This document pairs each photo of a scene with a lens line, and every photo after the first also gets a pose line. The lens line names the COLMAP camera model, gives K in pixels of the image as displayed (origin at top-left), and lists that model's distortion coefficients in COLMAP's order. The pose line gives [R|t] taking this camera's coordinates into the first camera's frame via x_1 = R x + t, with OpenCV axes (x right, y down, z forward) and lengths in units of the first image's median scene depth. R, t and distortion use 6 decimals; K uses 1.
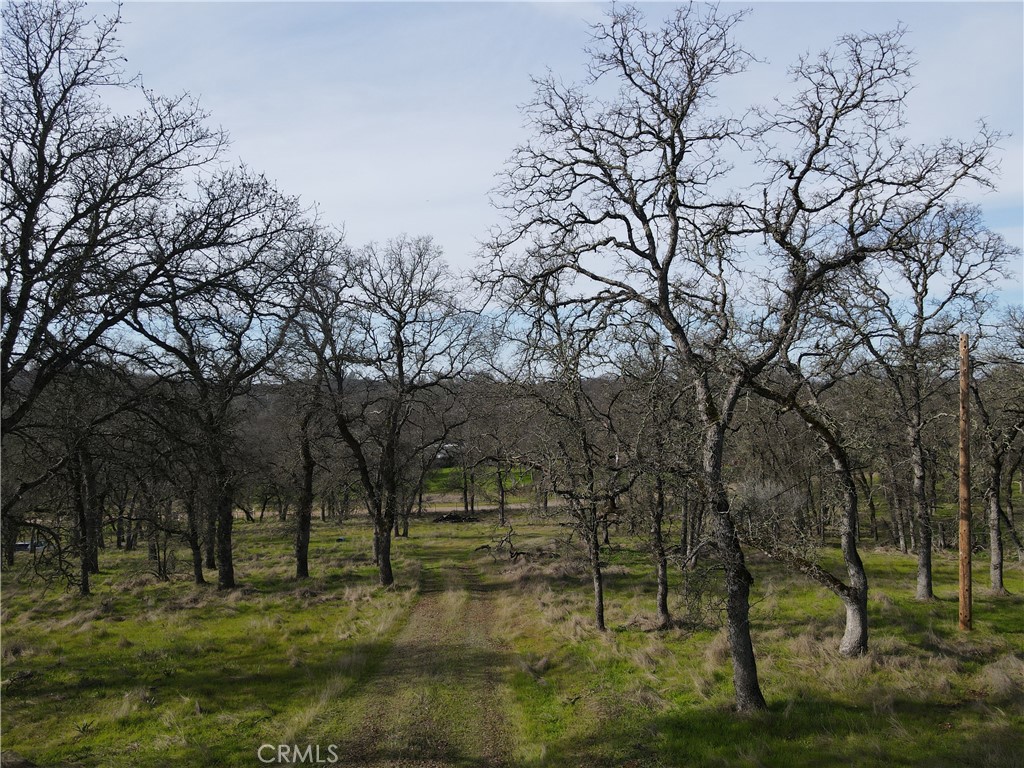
lens RADIAL K [[746.9, 0, 510.4], [0, 746.9, 382.8], [0, 0, 1]] dist [0.014606, -0.000918]
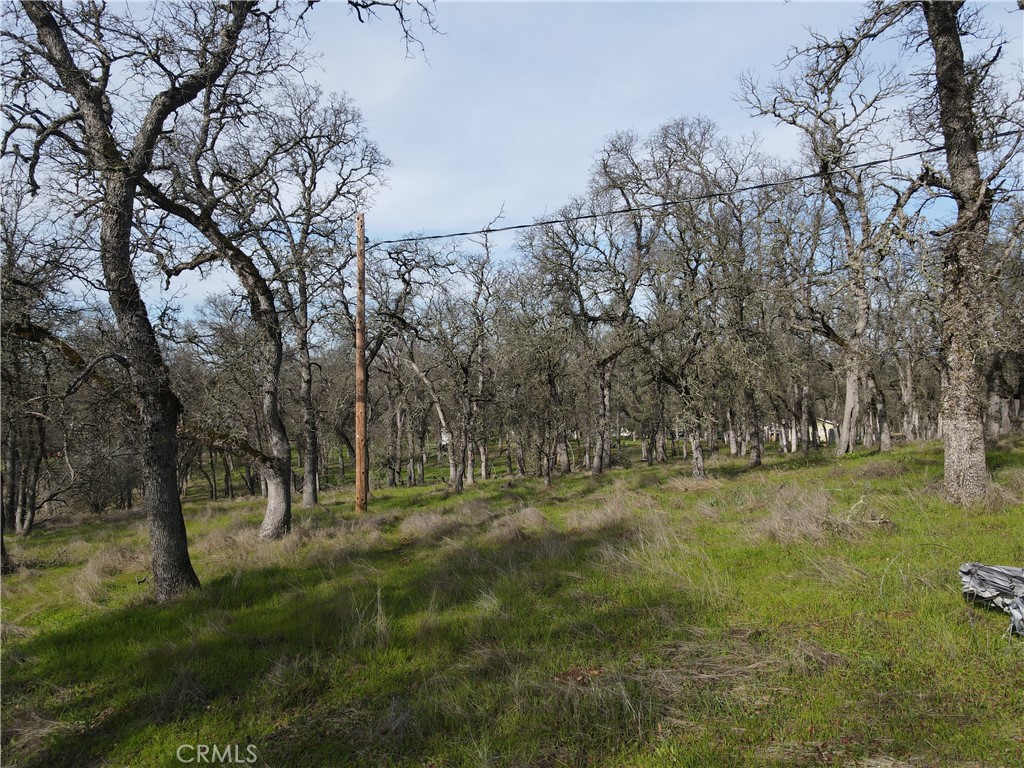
lens RADIAL K [[746.9, 0, 513.6], [0, 746.9, 381.6], [0, 0, 1]] dist [0.014606, -0.000918]
pose [[0.670933, -0.008003, 0.741475, 0.011379], [-0.003371, 0.999899, 0.013843, 0.140384], [-0.741511, -0.011787, 0.670838, 0.193013]]
